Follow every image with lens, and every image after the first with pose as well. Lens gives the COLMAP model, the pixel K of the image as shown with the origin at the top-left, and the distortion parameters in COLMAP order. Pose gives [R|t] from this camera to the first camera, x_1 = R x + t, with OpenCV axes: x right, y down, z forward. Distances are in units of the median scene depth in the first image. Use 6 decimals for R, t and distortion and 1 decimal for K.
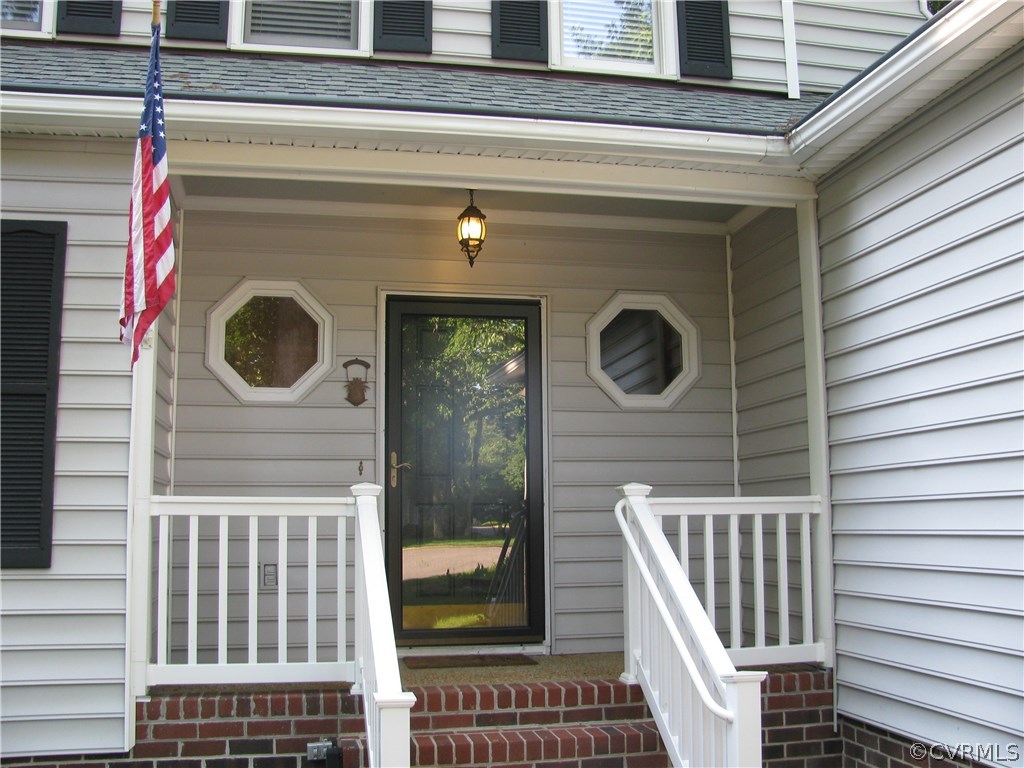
lens RADIAL K [[1059.9, 0, 512.0], [0, 1059.9, 384.0], [0, 0, 1]] dist [-0.097145, 0.008481]
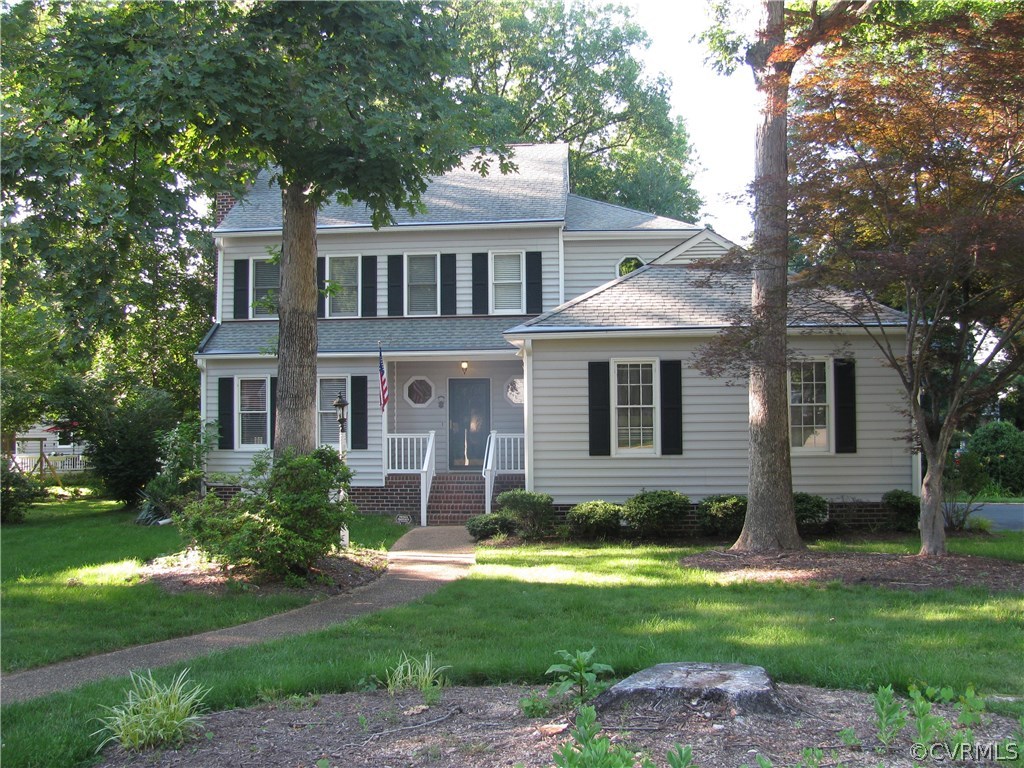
lens RADIAL K [[1059.9, 0, 512.0], [0, 1059.9, 384.0], [0, 0, 1]] dist [-0.097145, 0.008481]
pose [[0.962461, -0.014143, -0.271051, 1.329363], [0.035543, 0.996609, 0.074206, -0.400342], [0.269083, -0.081055, 0.959700, -3.030826]]
